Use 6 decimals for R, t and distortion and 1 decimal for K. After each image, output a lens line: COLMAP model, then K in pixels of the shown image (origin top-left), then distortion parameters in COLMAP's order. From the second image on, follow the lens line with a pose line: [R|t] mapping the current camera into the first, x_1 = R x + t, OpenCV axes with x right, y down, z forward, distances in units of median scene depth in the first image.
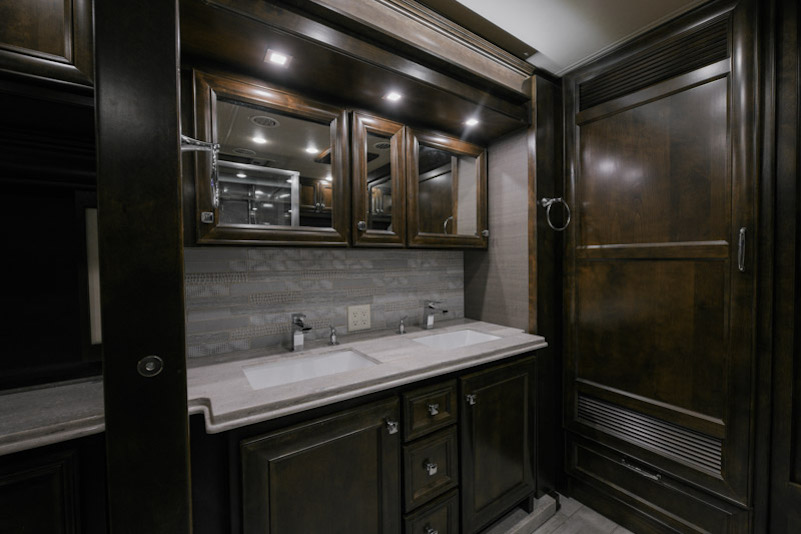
lens RADIAL K [[319.3, 0, 420.2], [0, 319.3, 269.7], [0, 0, 1]] dist [-0.006861, -0.001216]
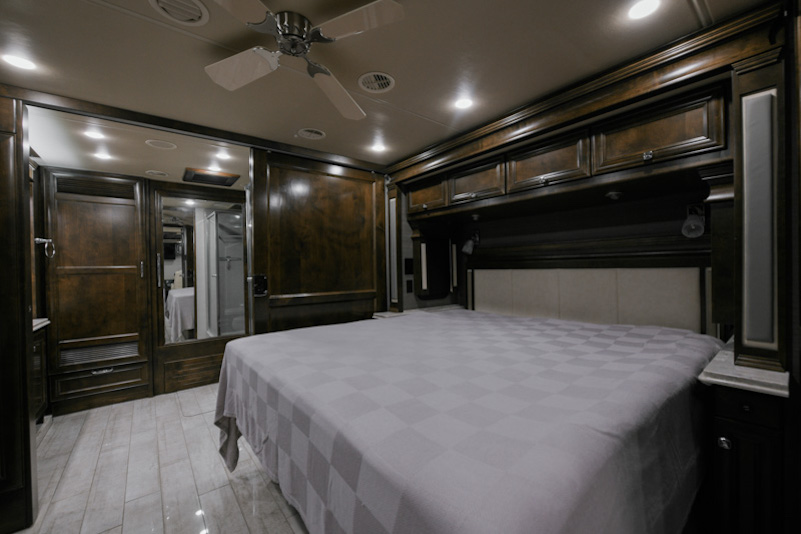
lens RADIAL K [[319.3, 0, 399.2], [0, 319.3, 267.8], [0, 0, 1]] dist [-0.006861, -0.001216]
pose [[-0.072499, 0.008574, 0.997332, -1.688003], [0.044547, 0.998993, -0.005350, 0.033222], [-0.996373, 0.044041, -0.072807, -0.925624]]
